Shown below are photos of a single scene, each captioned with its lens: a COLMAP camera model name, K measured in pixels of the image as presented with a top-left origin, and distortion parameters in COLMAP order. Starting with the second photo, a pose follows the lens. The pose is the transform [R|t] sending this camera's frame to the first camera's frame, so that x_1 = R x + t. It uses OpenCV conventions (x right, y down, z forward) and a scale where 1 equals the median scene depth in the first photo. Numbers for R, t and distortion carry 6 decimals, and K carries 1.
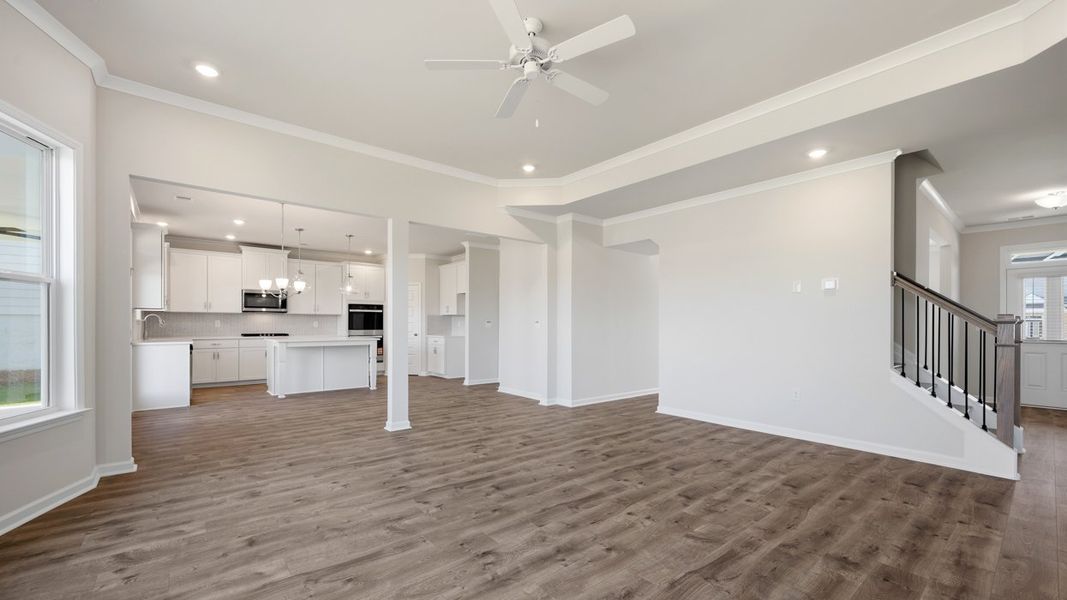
lens RADIAL K [[433.8, 0, 535.7], [0, 433.8, 324.4], [0, 0, 1]] dist [0.000339, -0.000057]
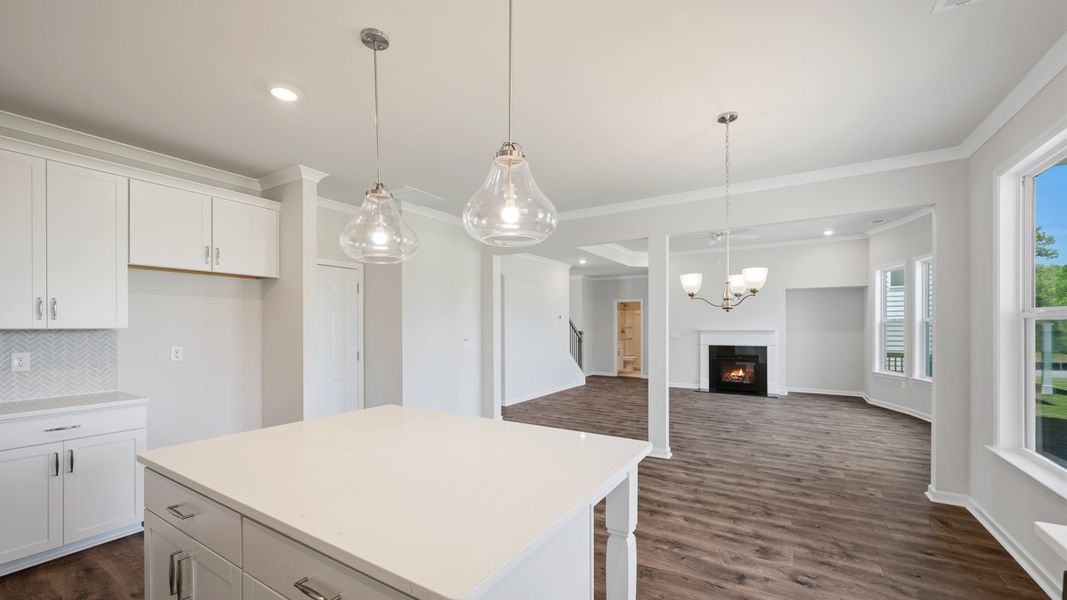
lens RADIAL K [[420.2, 0, 544.2], [0, 420.2, 326.3], [0, 0, 1]] dist [-0.001496, 0.000142]
pose [[-0.337046, -0.002256, 0.941485, -1.329732], [0.000464, 0.999997, 0.002562, -0.053262], [-0.941488, 0.001300, -0.337044, 1.872252]]
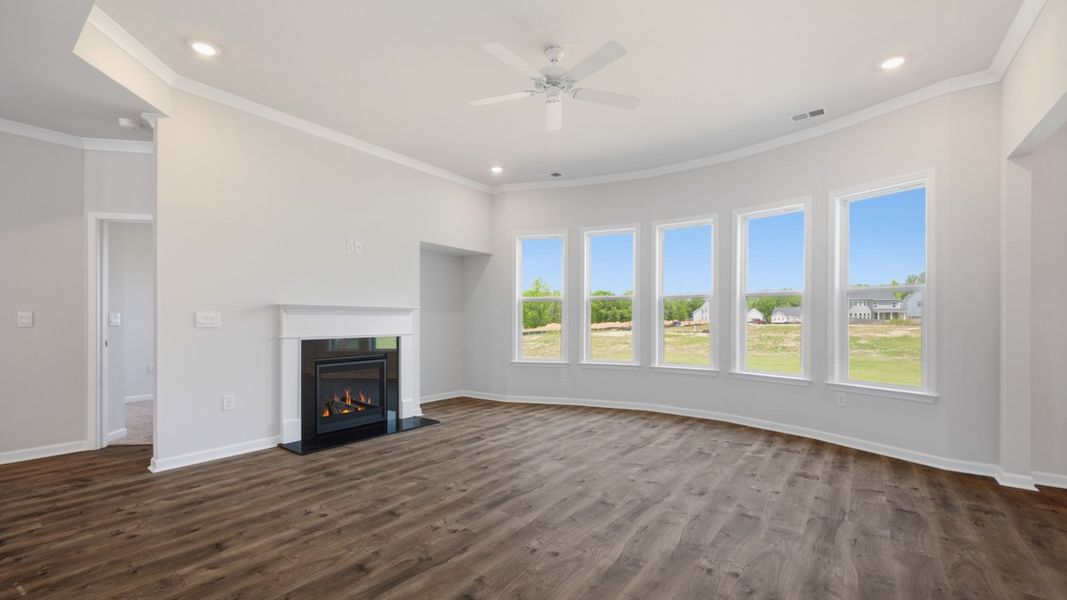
lens RADIAL K [[433.8, 0, 536.5], [0, 433.8, 320.2], [0, 0, 1]] dist [0.000339, -0.000057]
pose [[-0.972170, -0.006761, -0.234177, 0.200083], [-0.007467, 0.999970, 0.002128, 0.000426], [0.234155, 0.003817, -0.972192, 1.410856]]
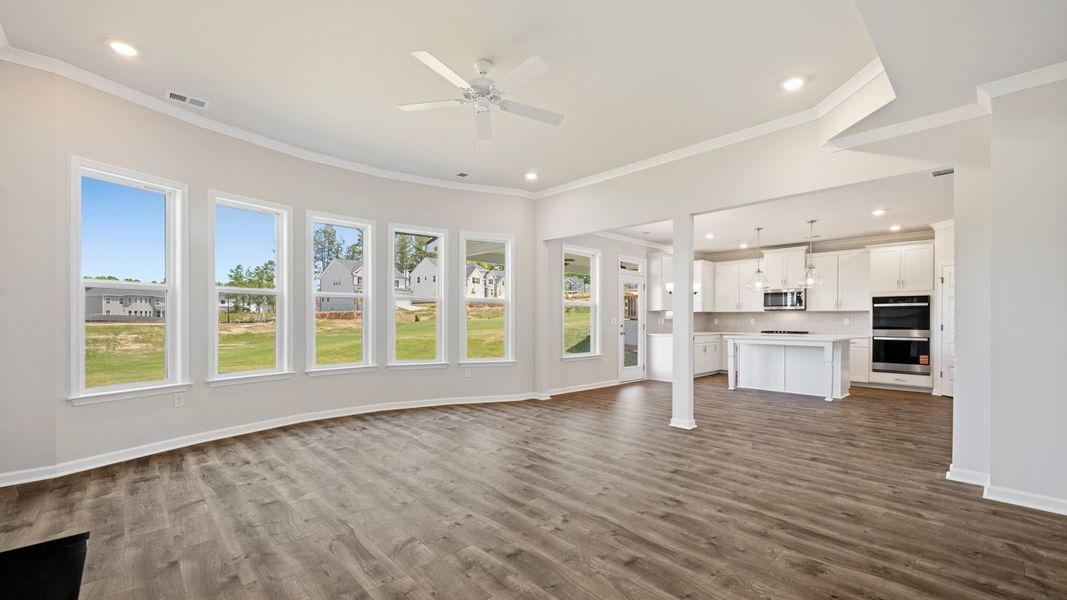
lens RADIAL K [[433.8, 0, 529.0], [0, 433.8, 323.1], [0, 0, 1]] dist [0.000339, -0.000057]
pose [[0.050892, 0.003870, -0.998697, 0.792658], [-0.003965, 0.999985, 0.003673, 0.002078], [0.998696, 0.003773, 0.050907, 0.723146]]
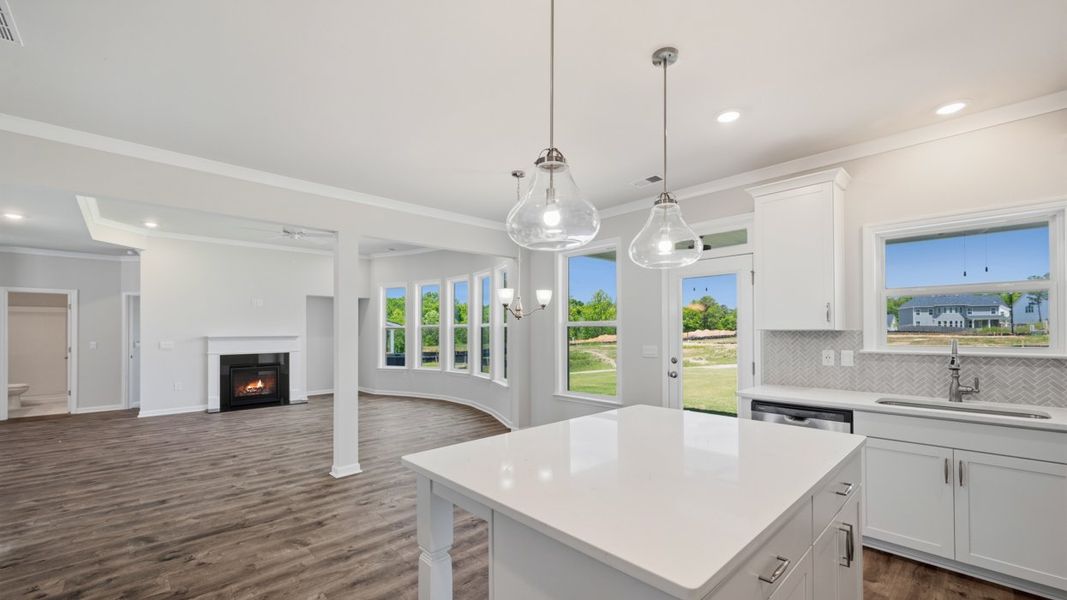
lens RADIAL K [[420.2, 0, 532.2], [0, 420.2, 327.4], [0, 0, 1]] dist [-0.001496, 0.000142]
pose [[-0.997355, 0.001840, -0.072659, -0.758643], [0.002464, 0.999961, -0.008502, -0.050844], [0.072641, -0.008659, -0.997321, 2.257991]]
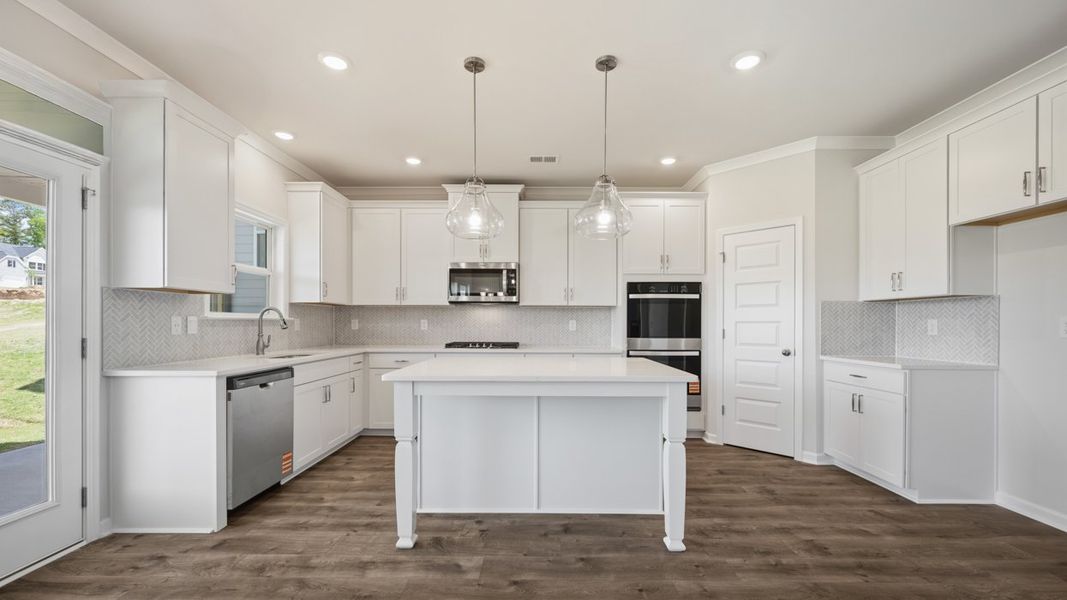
lens RADIAL K [[433.8, 0, 542.7], [0, 433.8, 323.0], [0, 0, 1]] dist [0.000339, -0.000057]
pose [[0.770488, -0.002017, -0.637452, -0.463707], [-0.000059, 0.999995, -0.003235, -0.003843], [0.637455, 0.002530, 0.770483, 1.326554]]
